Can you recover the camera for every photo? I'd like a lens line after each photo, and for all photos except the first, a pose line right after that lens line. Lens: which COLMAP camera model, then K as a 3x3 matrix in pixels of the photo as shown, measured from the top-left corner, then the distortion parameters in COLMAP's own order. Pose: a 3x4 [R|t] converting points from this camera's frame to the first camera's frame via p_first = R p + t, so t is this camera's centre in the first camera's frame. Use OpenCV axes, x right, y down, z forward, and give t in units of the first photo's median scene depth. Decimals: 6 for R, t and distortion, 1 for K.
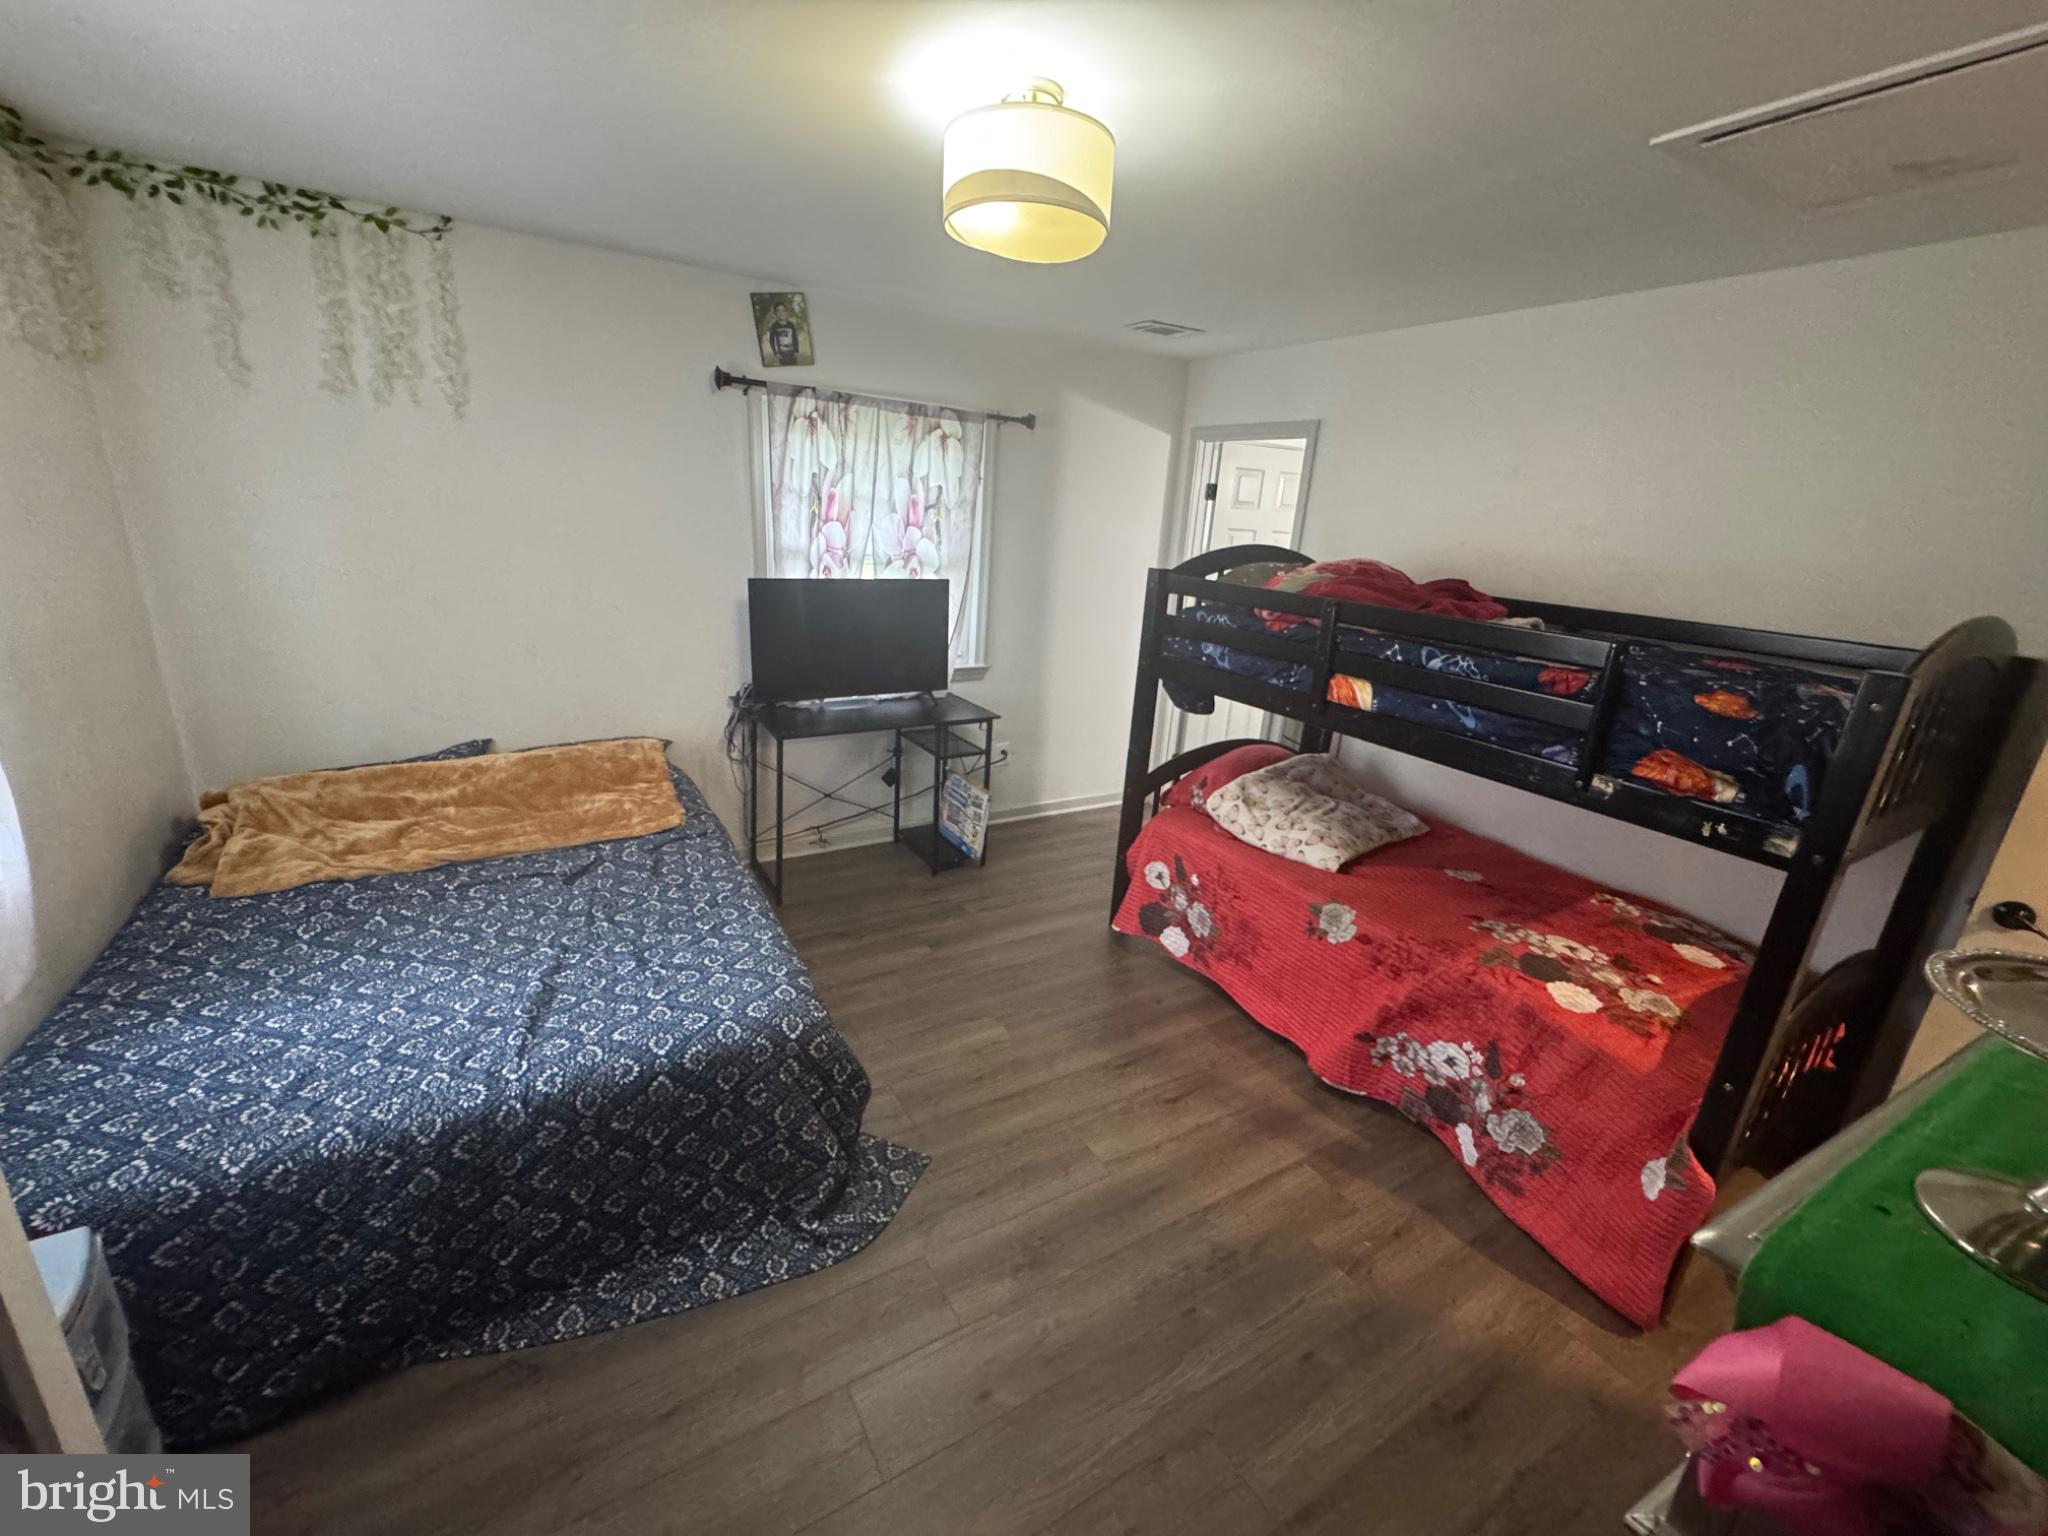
lens RADIAL K [[822.4, 0, 1022.5], [0, 822.4, 768.1], [0, 0, 1]] dist [-0.004556, 0.000979]
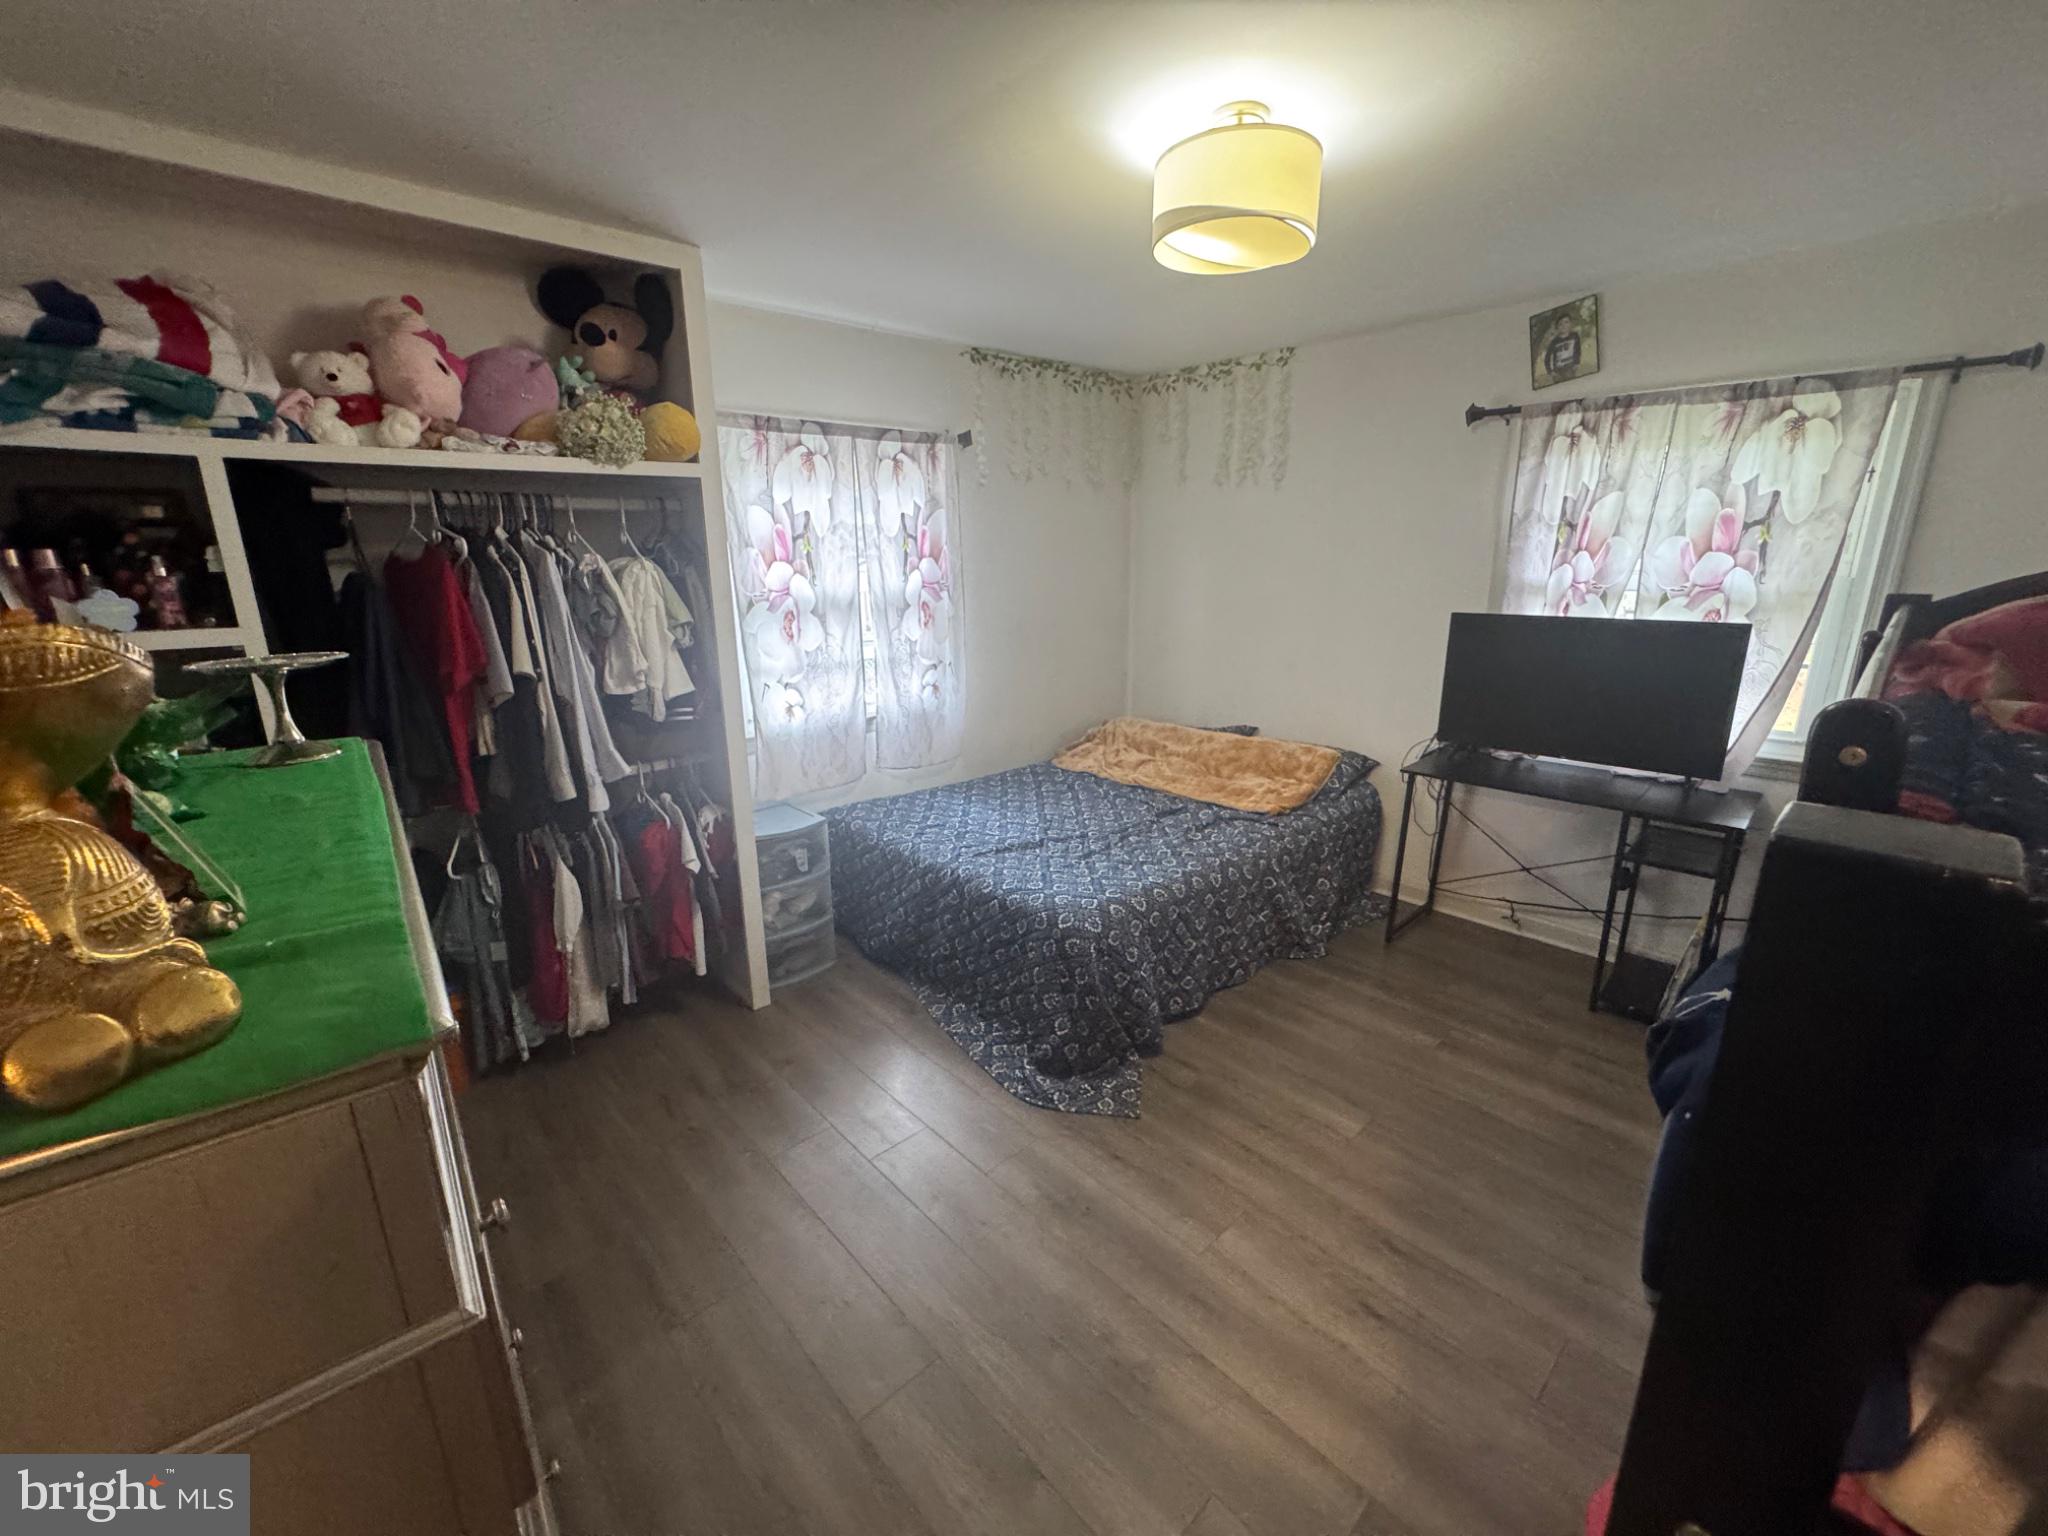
lens RADIAL K [[822.4, 0, 1025.2], [0, 822.4, 767.8], [0, 0, 1]] dist [-0.004556, 0.000979]
pose [[0.201541, 0.190255, -0.960825, 0.546954], [-0.273125, 0.952961, 0.131408, -0.044150], [0.940629, 0.235941, 0.244024, 0.329459]]
